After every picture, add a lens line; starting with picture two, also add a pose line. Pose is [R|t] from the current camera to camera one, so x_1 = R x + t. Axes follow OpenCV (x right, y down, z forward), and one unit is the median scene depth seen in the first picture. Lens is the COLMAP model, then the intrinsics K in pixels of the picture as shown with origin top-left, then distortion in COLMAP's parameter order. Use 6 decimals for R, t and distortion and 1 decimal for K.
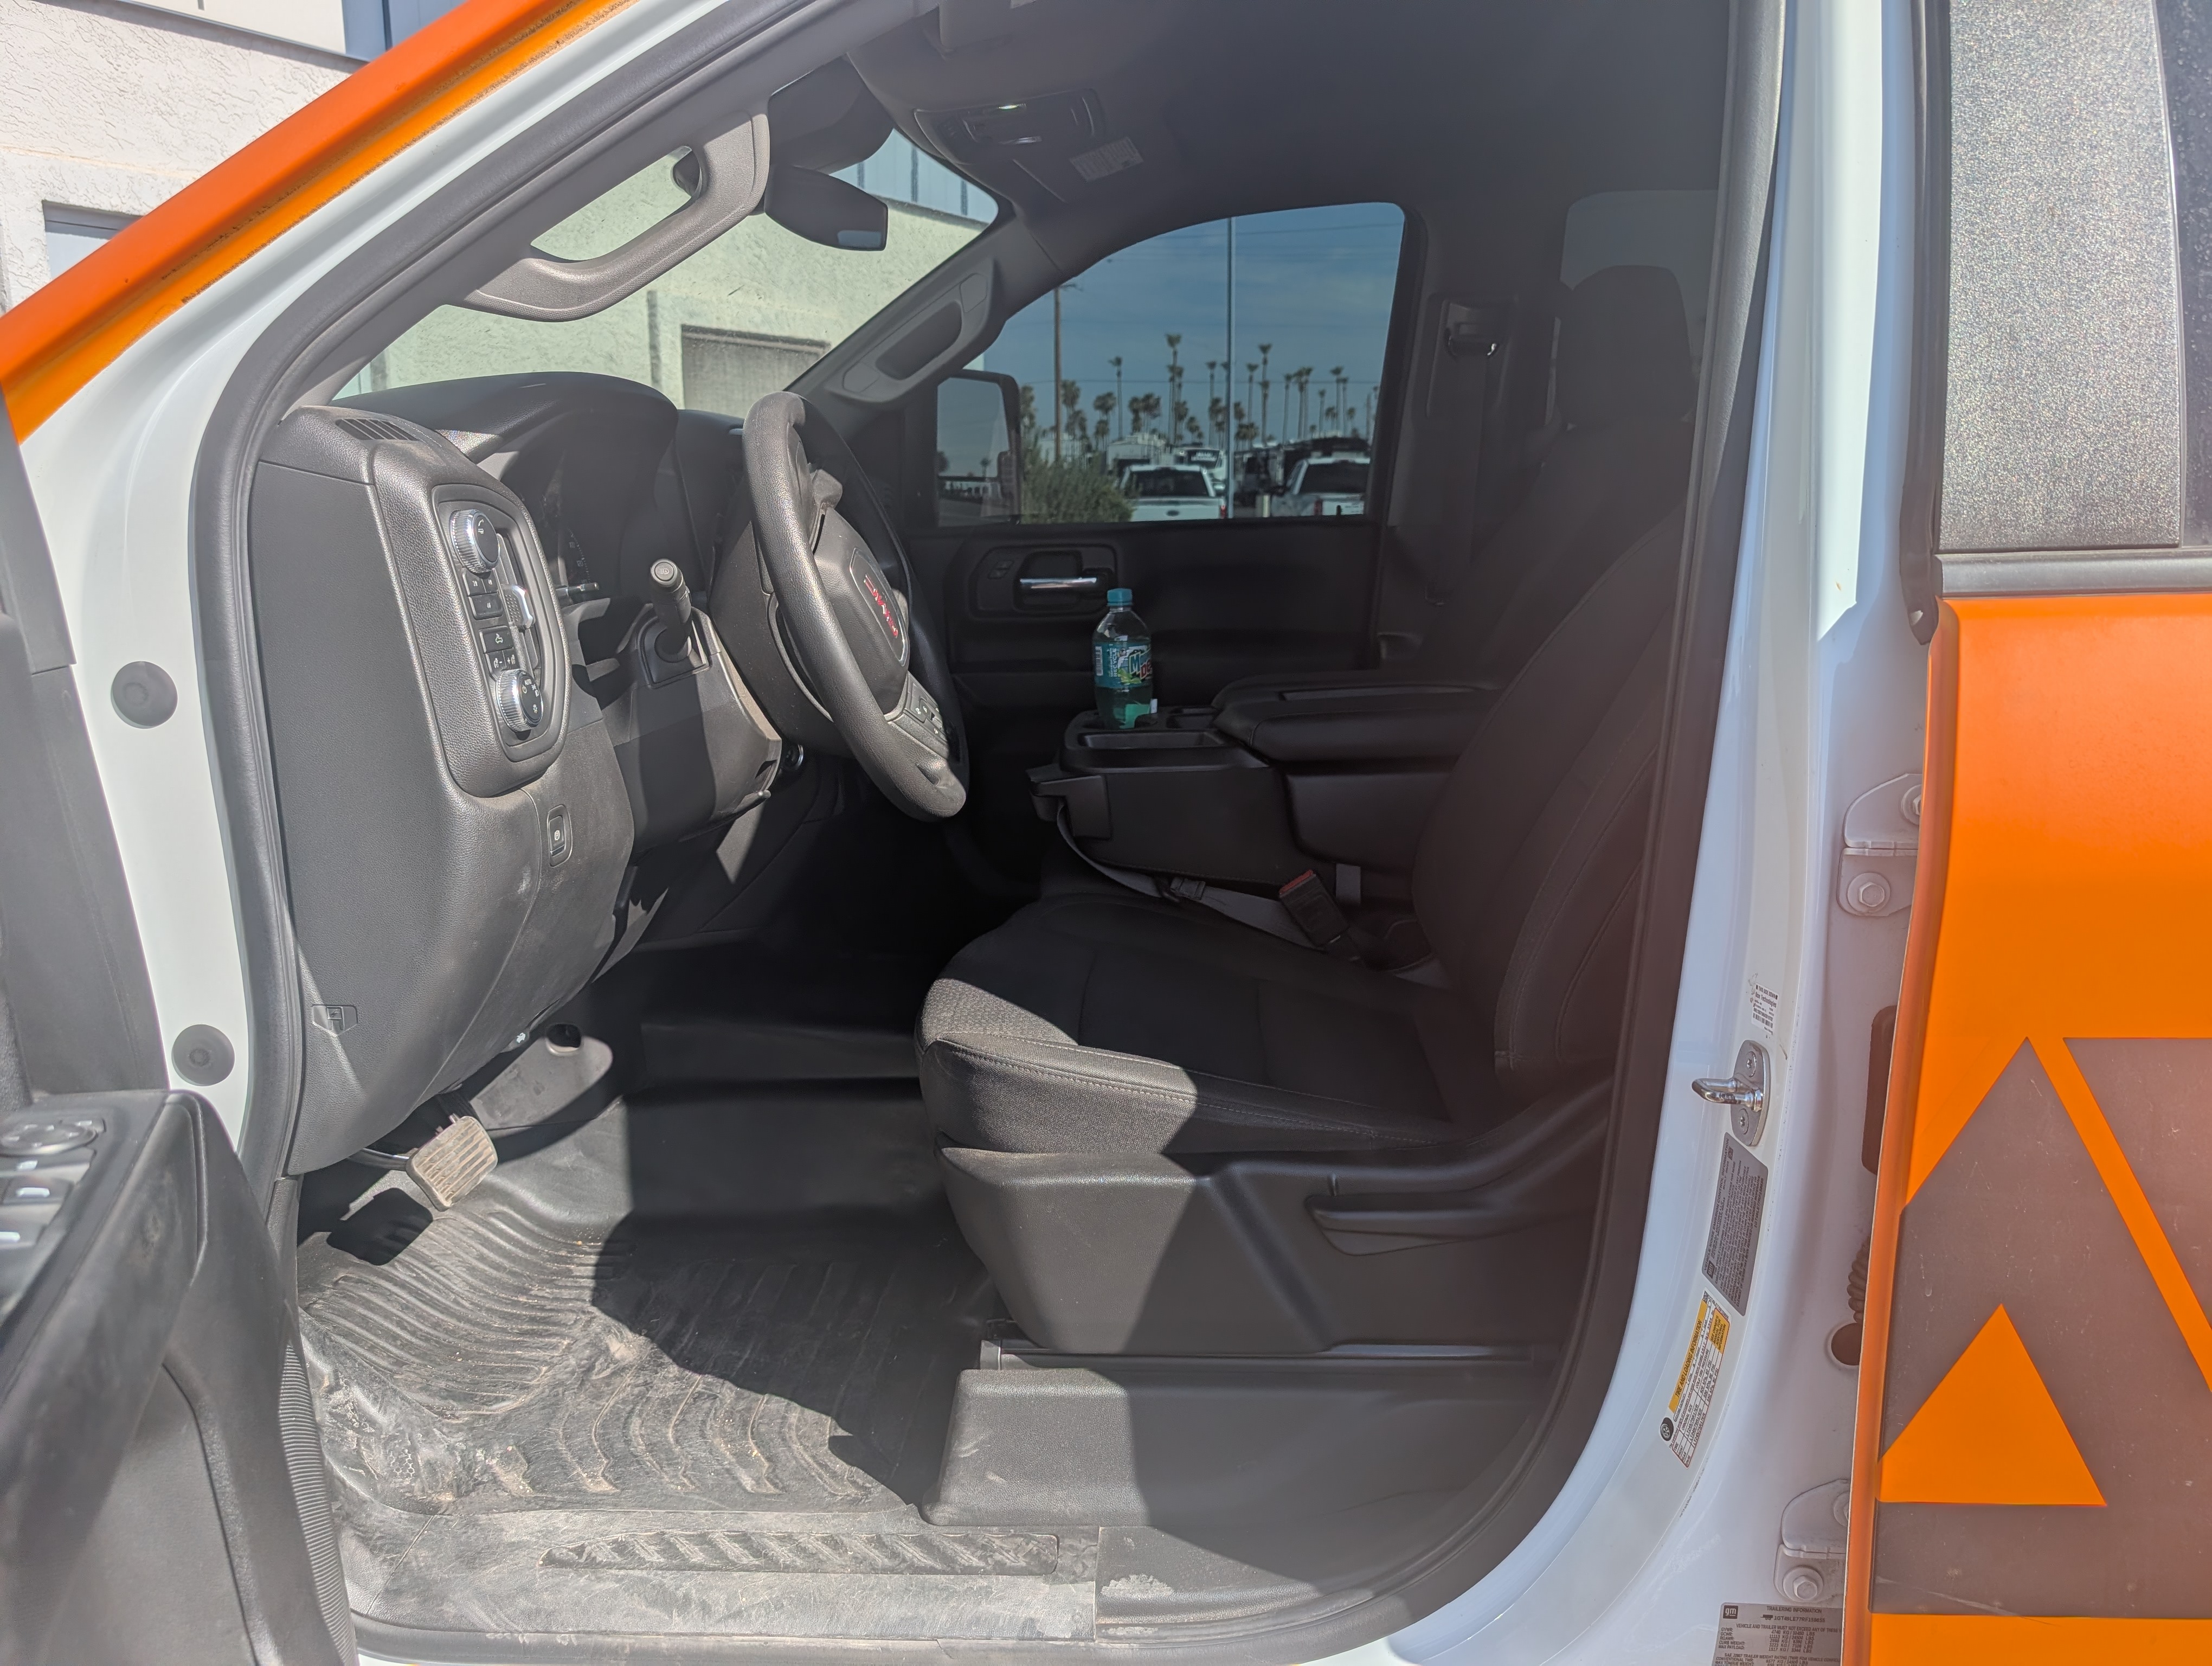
lens RADIAL K [[1598.2, 0, 1105.1], [0, 1598.2, 847.4], [0, 0, 1]] dist [0.015991, -0.011199]
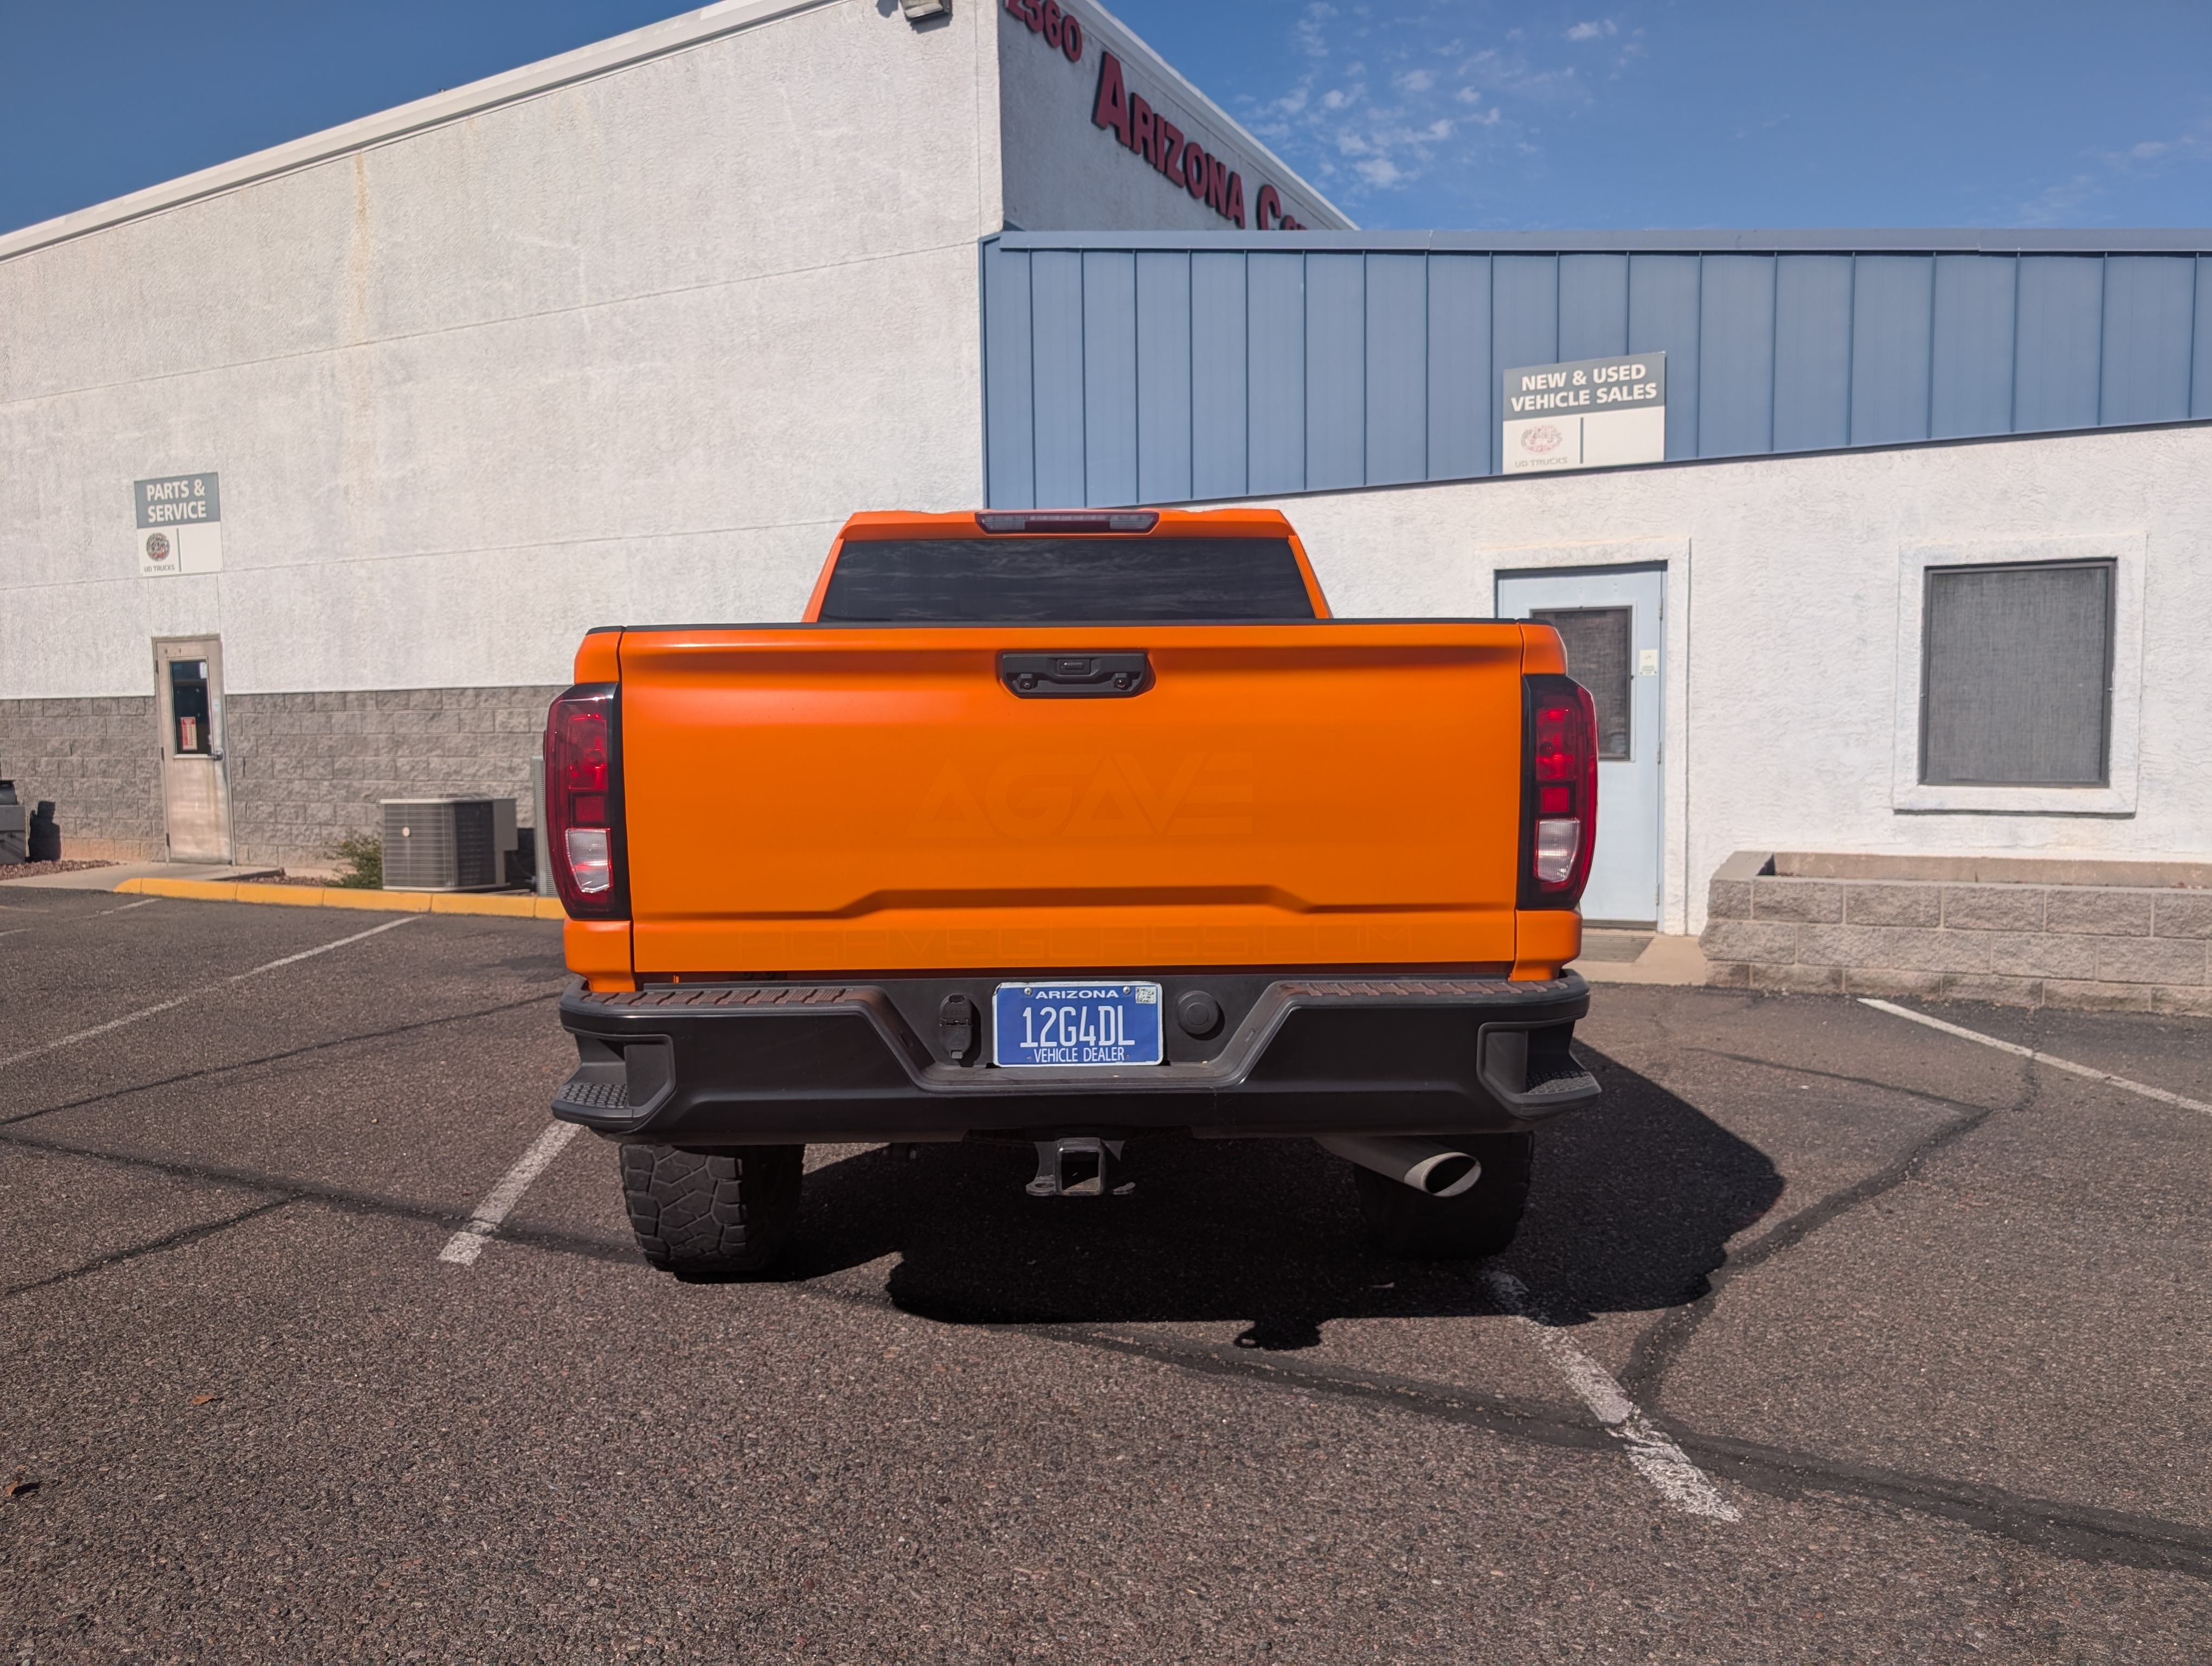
lens RADIAL K [[1598.2, 0, 1092.5], [0, 1598.2, 837.4], [0, 0, 1]] dist [0.015991, -0.011199]
pose [[0.074783, 0.063748, -0.995160, 1.040473], [-0.206516, 0.977310, 0.047085, -0.012768], [0.975581, 0.201996, 0.086252, 0.214770]]
